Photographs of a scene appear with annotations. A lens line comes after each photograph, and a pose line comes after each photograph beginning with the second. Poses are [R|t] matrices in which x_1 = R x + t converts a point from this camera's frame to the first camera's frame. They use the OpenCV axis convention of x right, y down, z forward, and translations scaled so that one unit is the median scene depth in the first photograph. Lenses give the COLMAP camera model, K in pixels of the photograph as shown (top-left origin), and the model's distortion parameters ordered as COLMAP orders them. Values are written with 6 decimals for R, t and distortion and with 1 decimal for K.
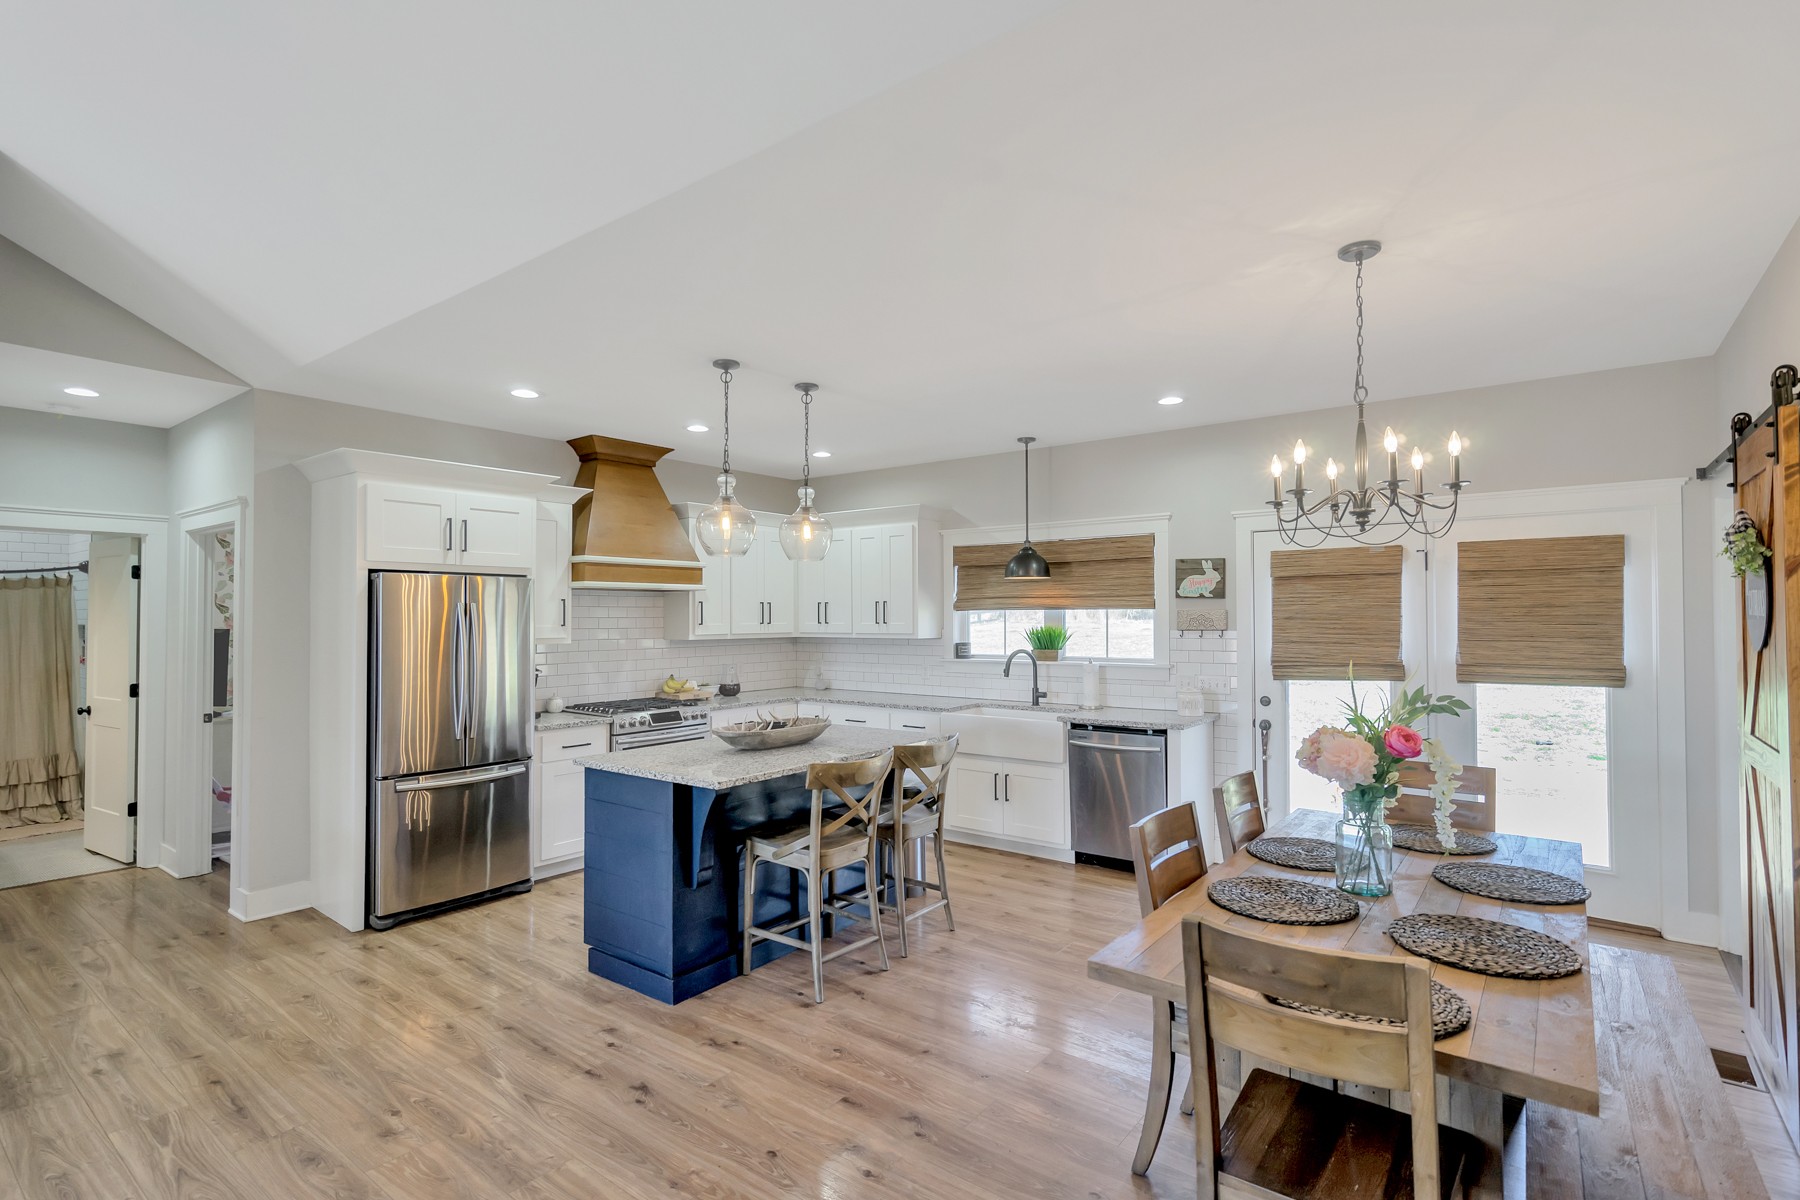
lens RADIAL K [[889.6, 0, 903.9], [0, 889.6, 595.9], [0, 0, 1]] dist [0.017329, 0.001029]
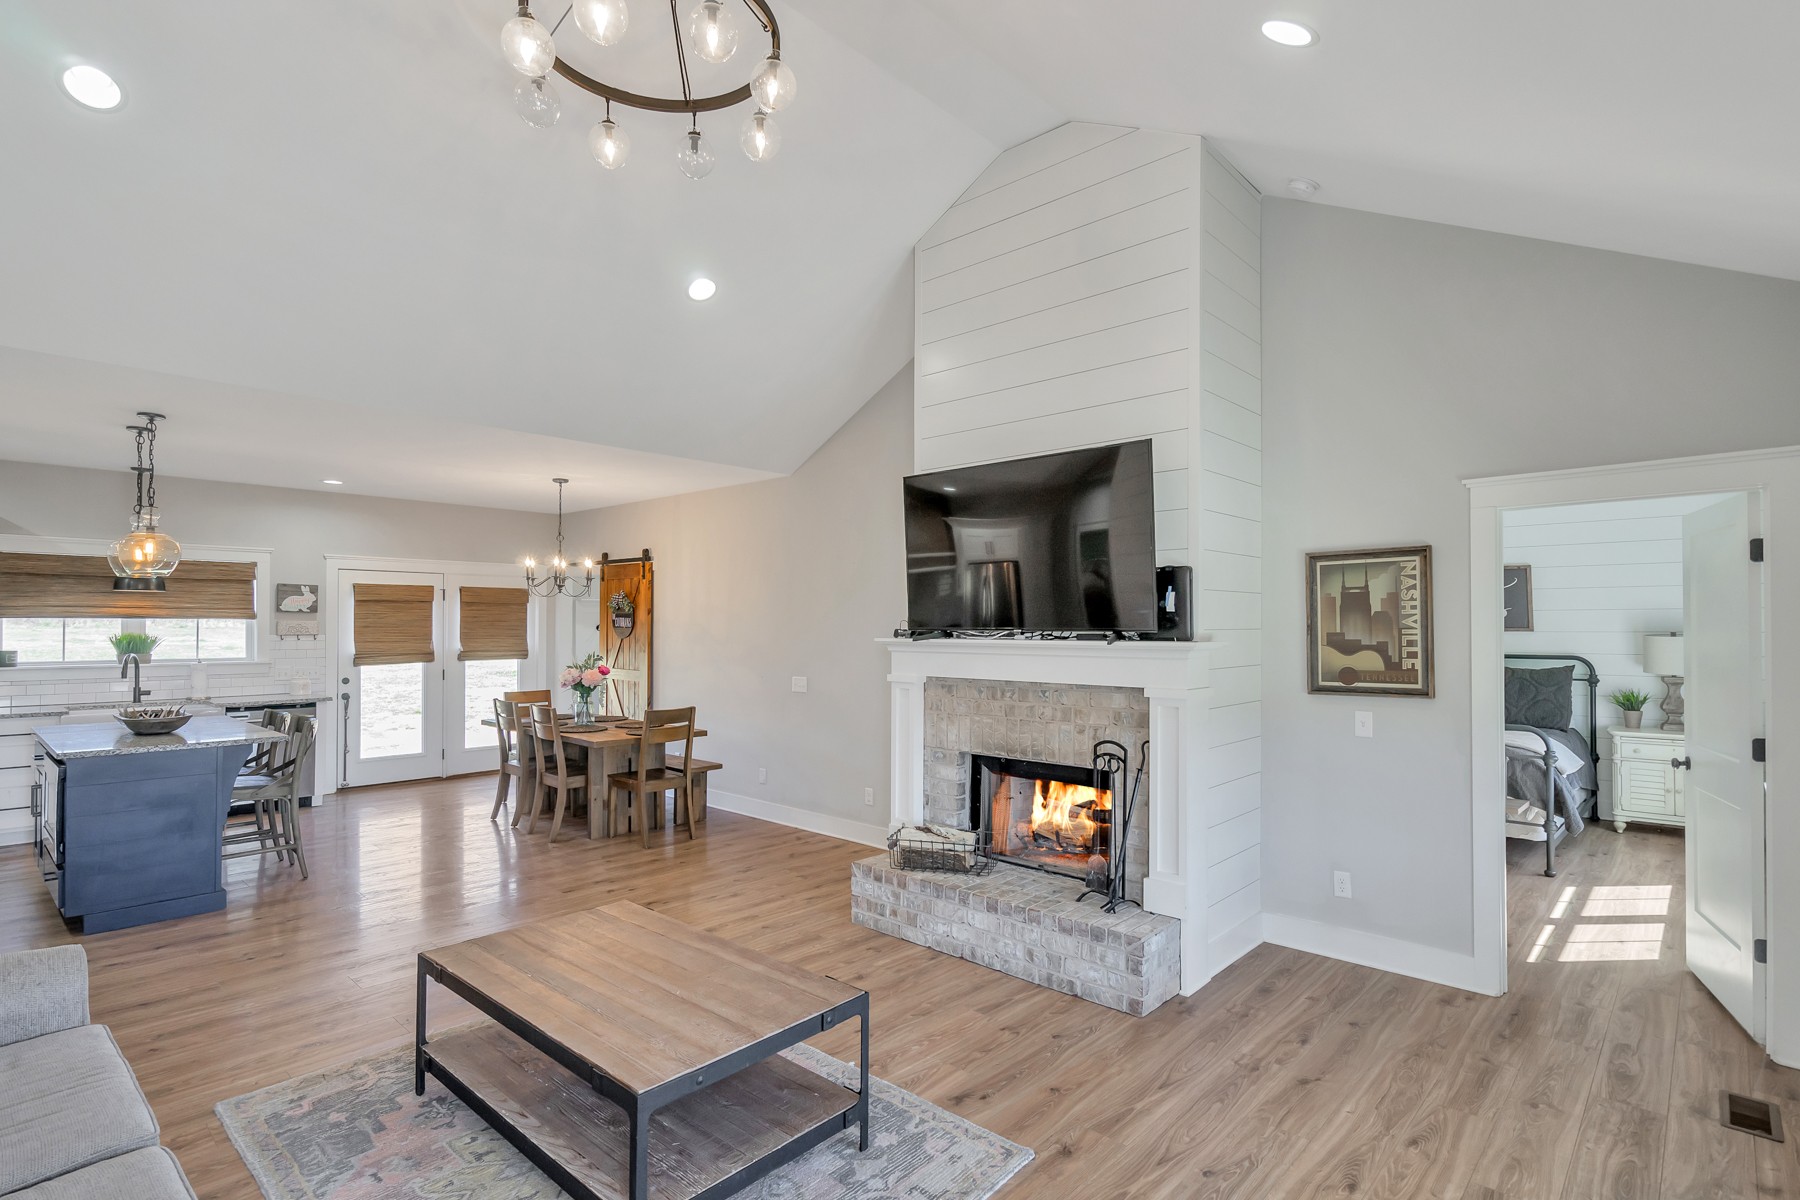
lens RADIAL K [[889.6, 0, 900.3], [0, 889.6, 608.7], [0, 0, 1]] dist [0.017329, 0.001029]
pose [[0.114481, 0.023072, 0.993157, -0.917029], [-0.026661, 0.999442, -0.020145, -0.000117], [-0.993068, -0.024172, 0.115033, -0.103672]]
